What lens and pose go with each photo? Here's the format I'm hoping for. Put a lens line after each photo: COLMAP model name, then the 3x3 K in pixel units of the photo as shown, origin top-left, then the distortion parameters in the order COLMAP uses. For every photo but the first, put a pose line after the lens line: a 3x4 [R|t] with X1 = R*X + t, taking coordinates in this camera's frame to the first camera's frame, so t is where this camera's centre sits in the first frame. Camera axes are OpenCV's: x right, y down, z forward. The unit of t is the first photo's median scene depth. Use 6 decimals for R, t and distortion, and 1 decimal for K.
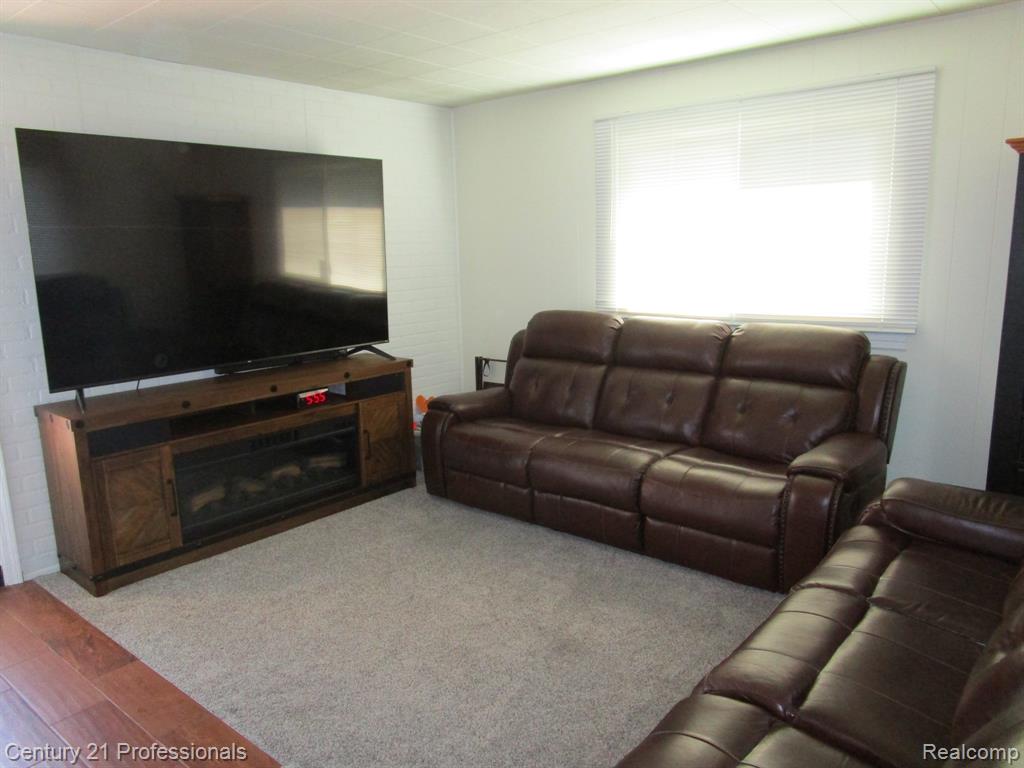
lens RADIAL K [[741.1, 0, 508.8], [0, 741.1, 387.7], [0, 0, 1]] dist [-0.035684, 0.053001]
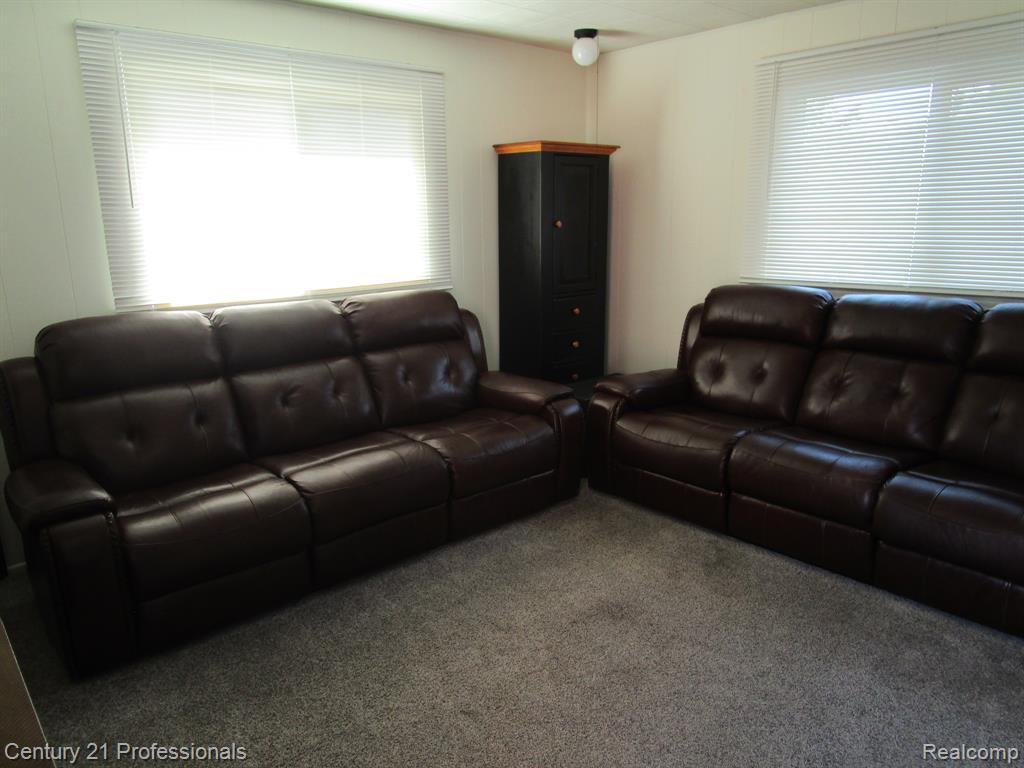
lens RADIAL K [[741.1, 0, 508.8], [0, 741.1, 387.7], [0, 0, 1]] dist [-0.035684, 0.053001]
pose [[0.134156, -0.210141, 0.968423, -0.620605], [0.206552, 0.961722, 0.180074, -0.106957], [-0.969195, 0.175872, 0.172426, 0.673871]]
